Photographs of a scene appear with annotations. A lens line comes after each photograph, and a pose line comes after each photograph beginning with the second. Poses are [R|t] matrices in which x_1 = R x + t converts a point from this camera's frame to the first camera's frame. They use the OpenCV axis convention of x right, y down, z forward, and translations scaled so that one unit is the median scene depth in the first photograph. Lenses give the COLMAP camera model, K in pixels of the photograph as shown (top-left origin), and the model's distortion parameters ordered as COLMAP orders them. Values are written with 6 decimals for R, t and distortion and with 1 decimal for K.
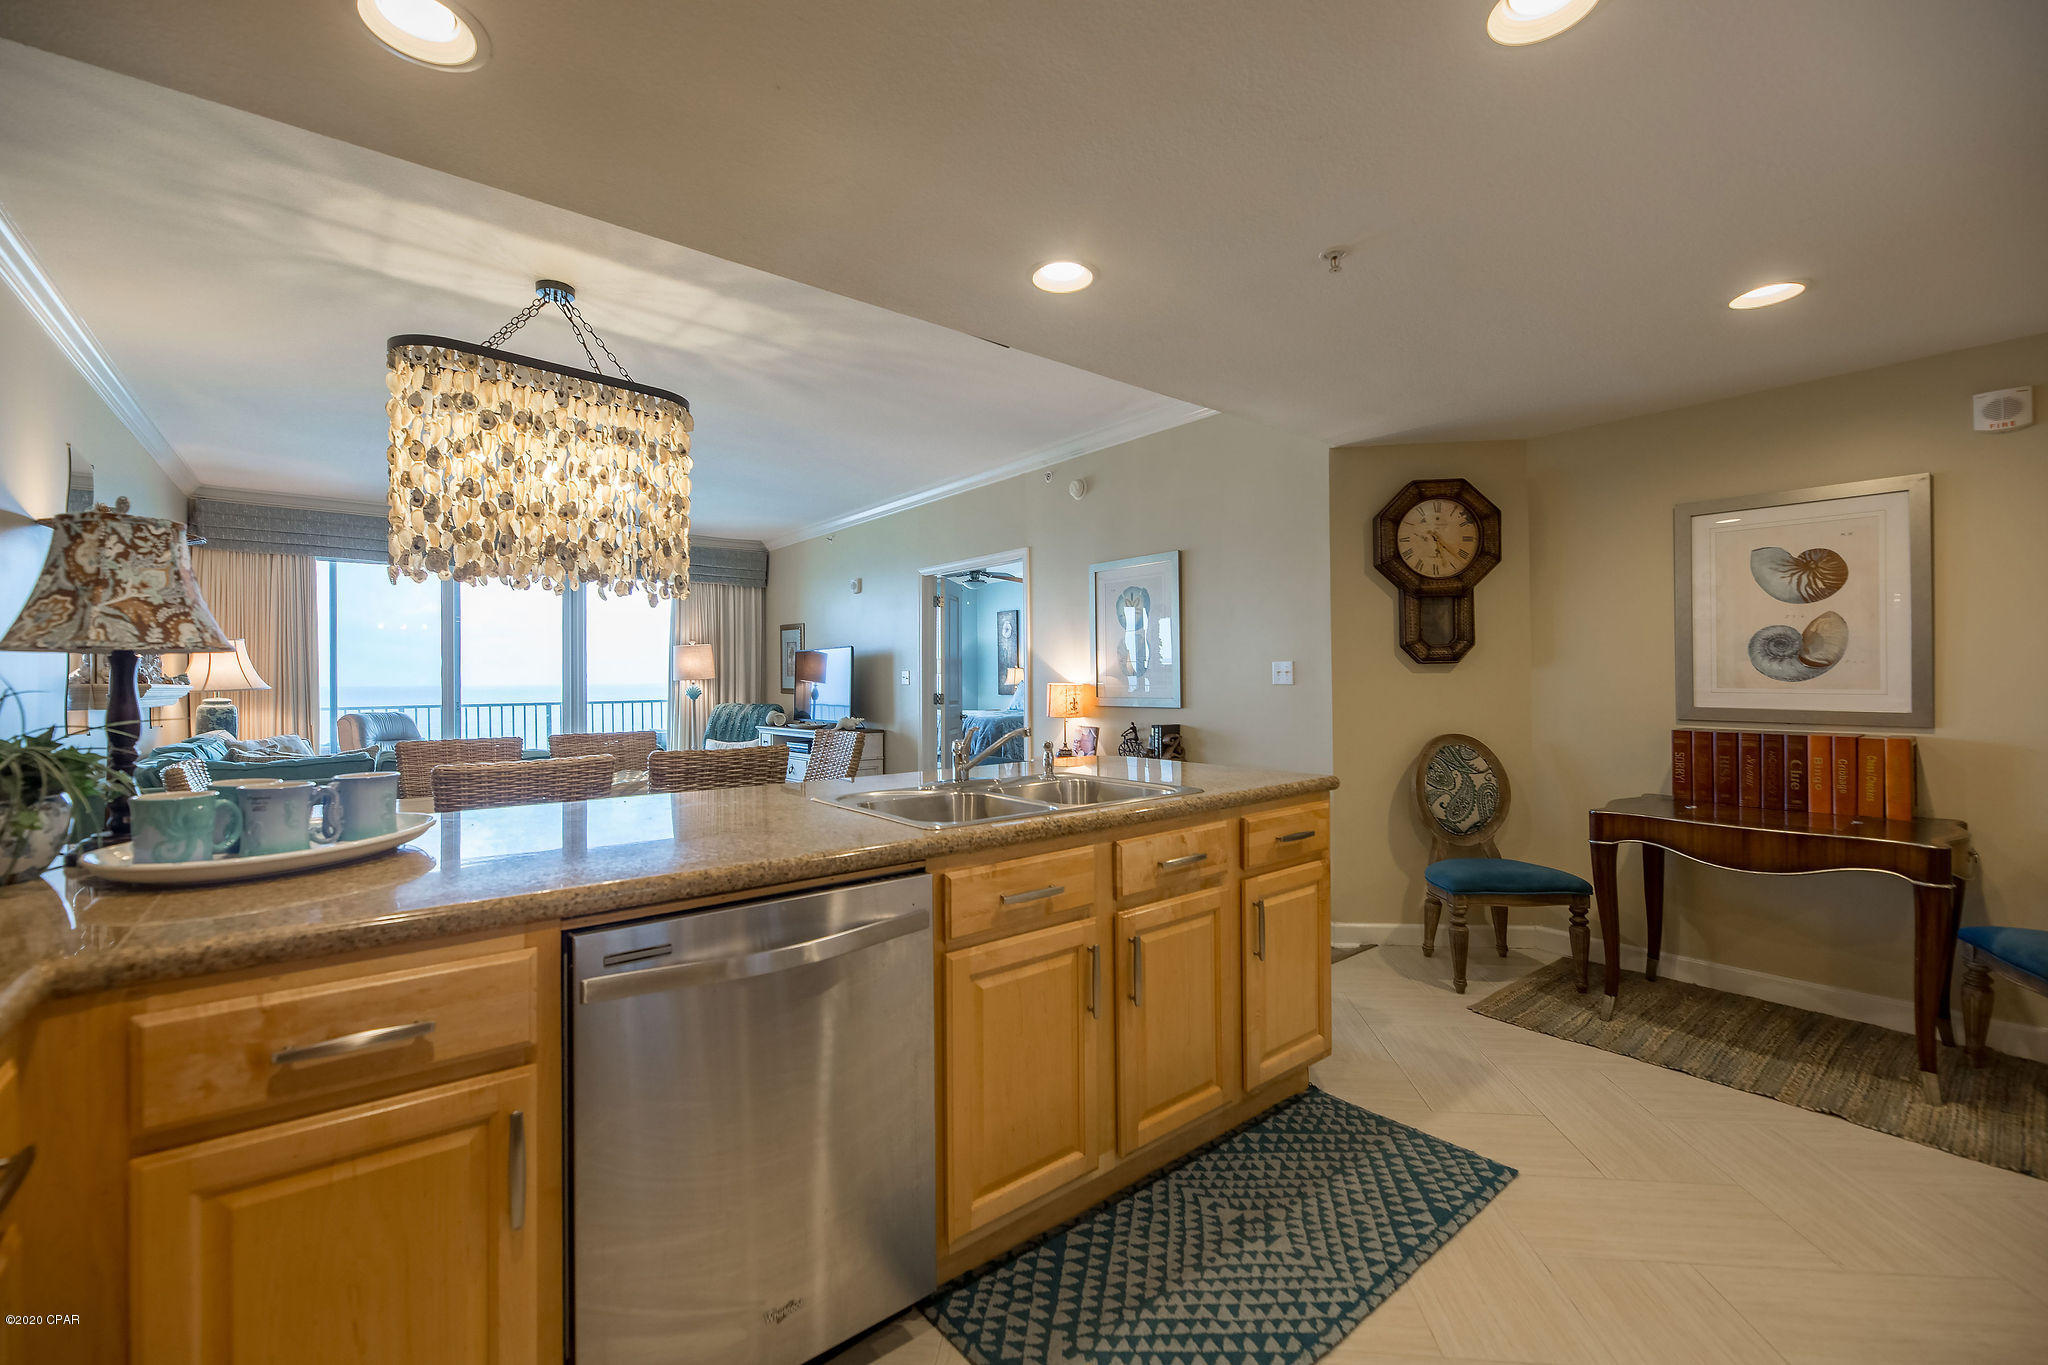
lens RADIAL K [[847.6, 0, 1017.8], [0, 847.6, 672.7], [0, 0, 1]] dist [-0.001979, -0.001994]
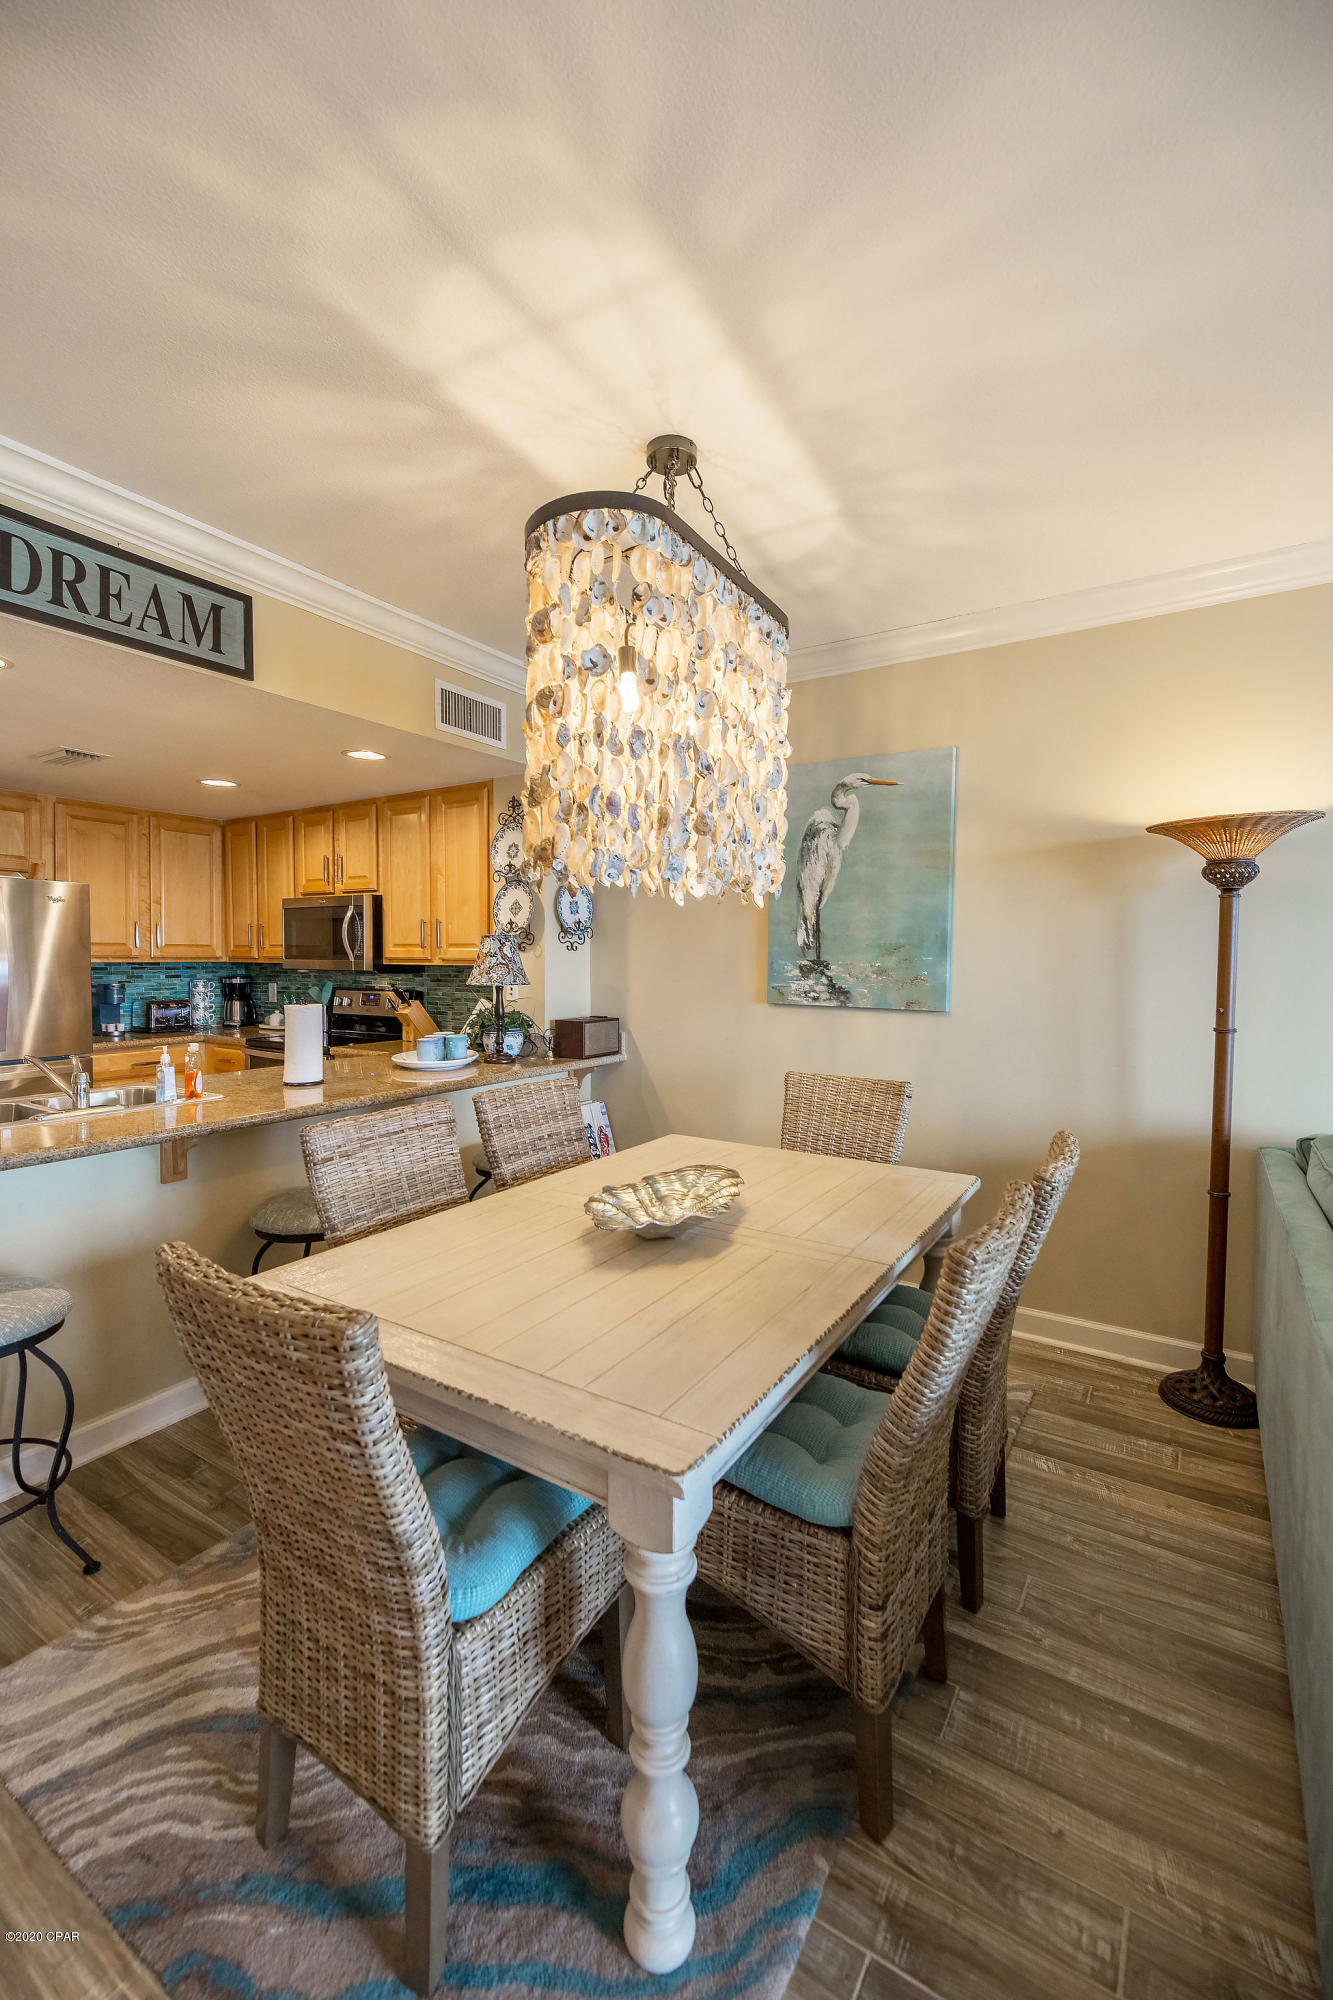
lens RADIAL K [[827.7, 0, 658.6], [0, 827.7, 980.6], [0, 0, 1]] dist [-0.001979, -0.001994]
pose [[-0.949671, 0.014542, -0.312912, -0.268084], [0.007002, 0.999658, 0.025207, -0.037528], [0.313171, 0.021747, -0.949448, 1.360863]]
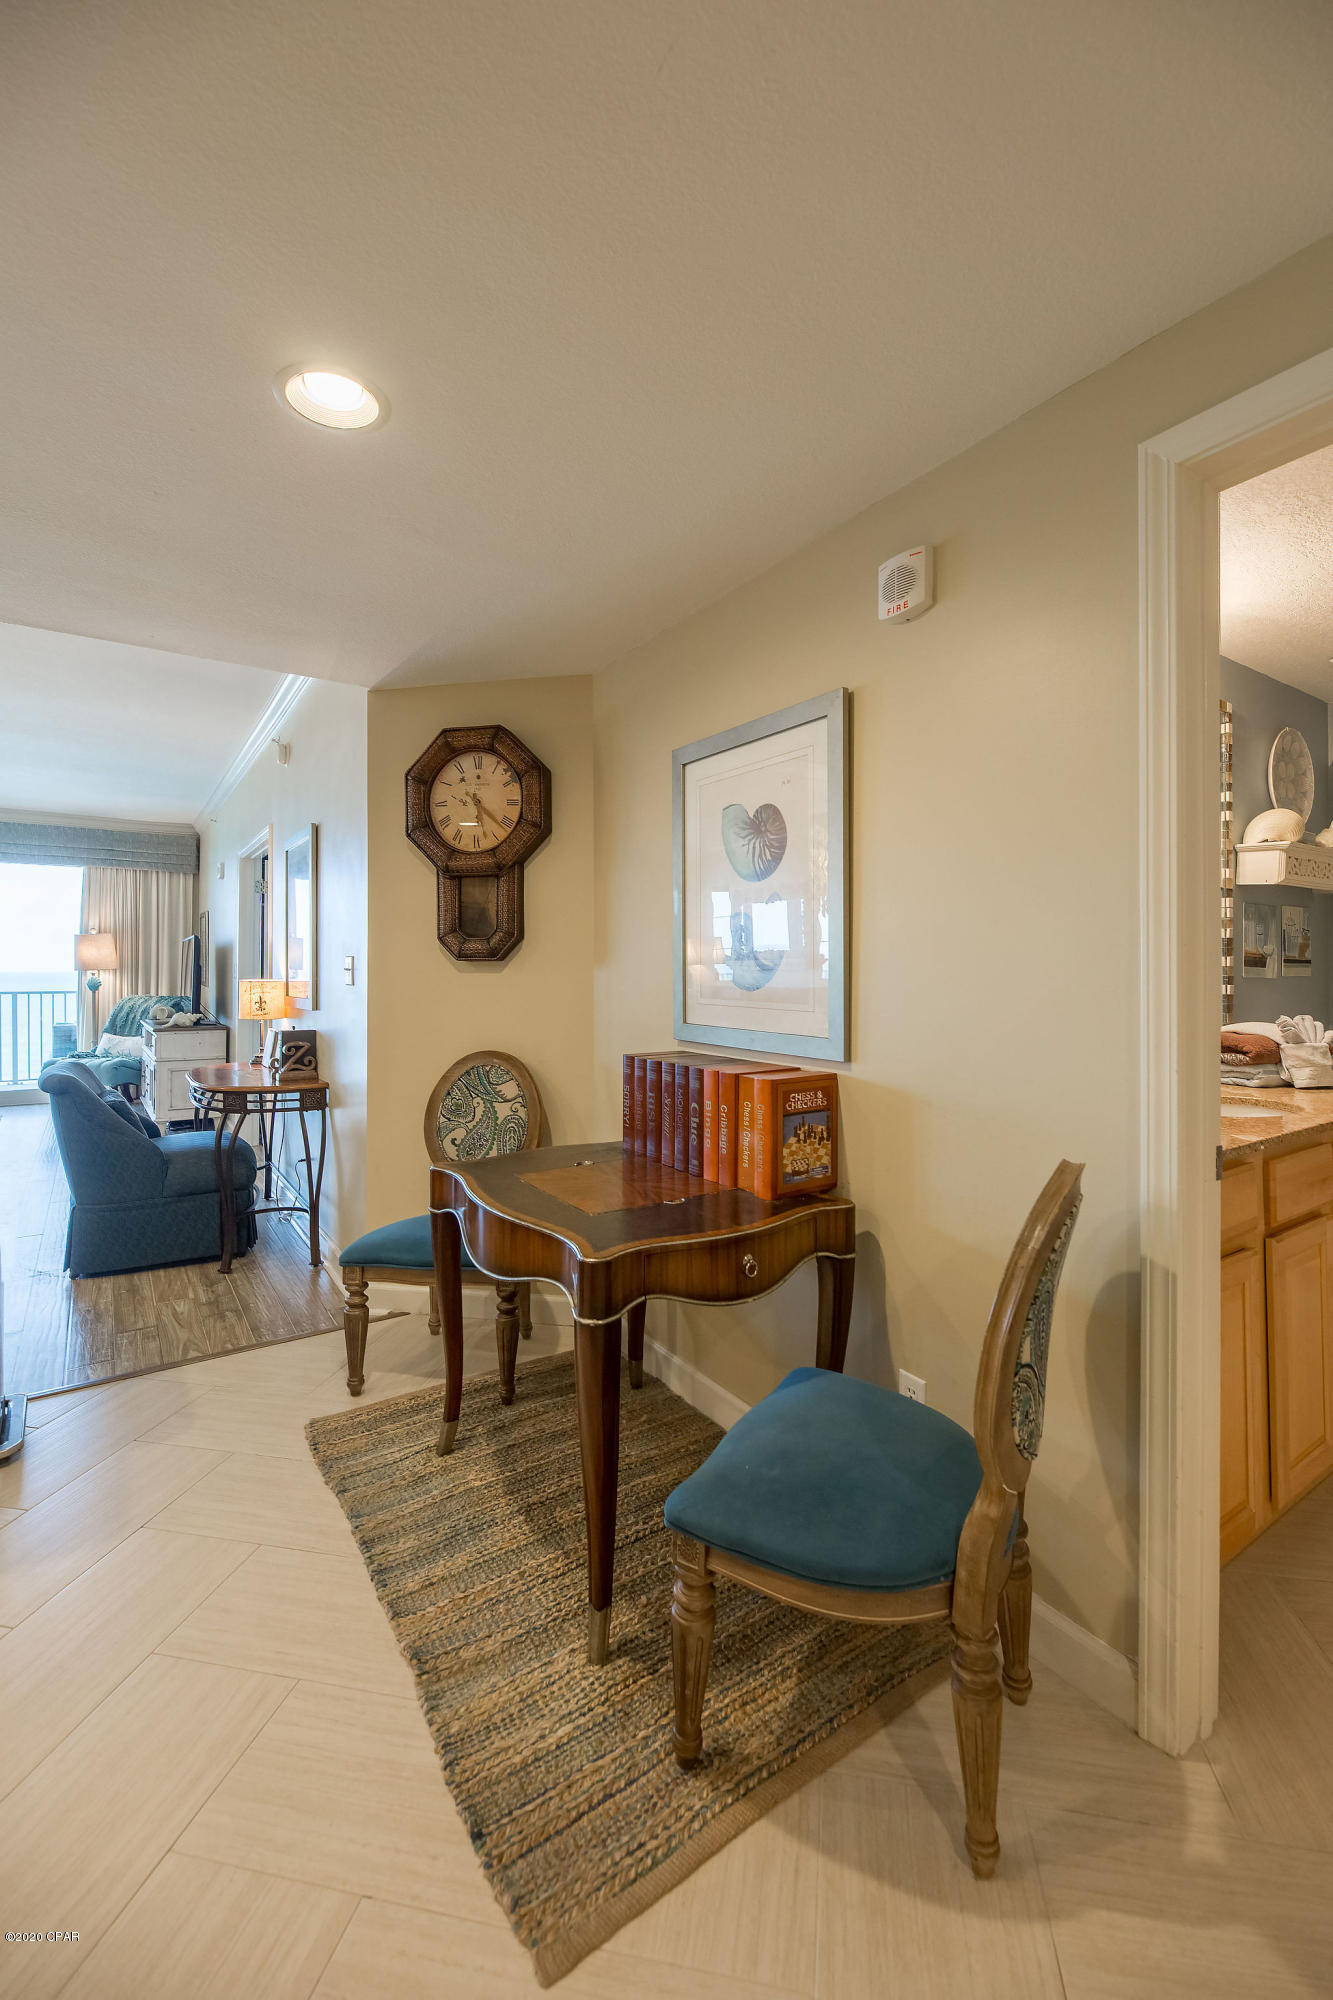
lens RADIAL K [[827.7, 0, 697.3], [0, 827.7, 971.4], [0, 0, 1]] dist [-0.001979, -0.001994]
pose [[0.998305, 0.008318, -0.057602, 0.748788], [-0.007757, 0.999920, 0.009949, -0.010296], [0.057680, -0.009486, 0.998290, 0.242196]]
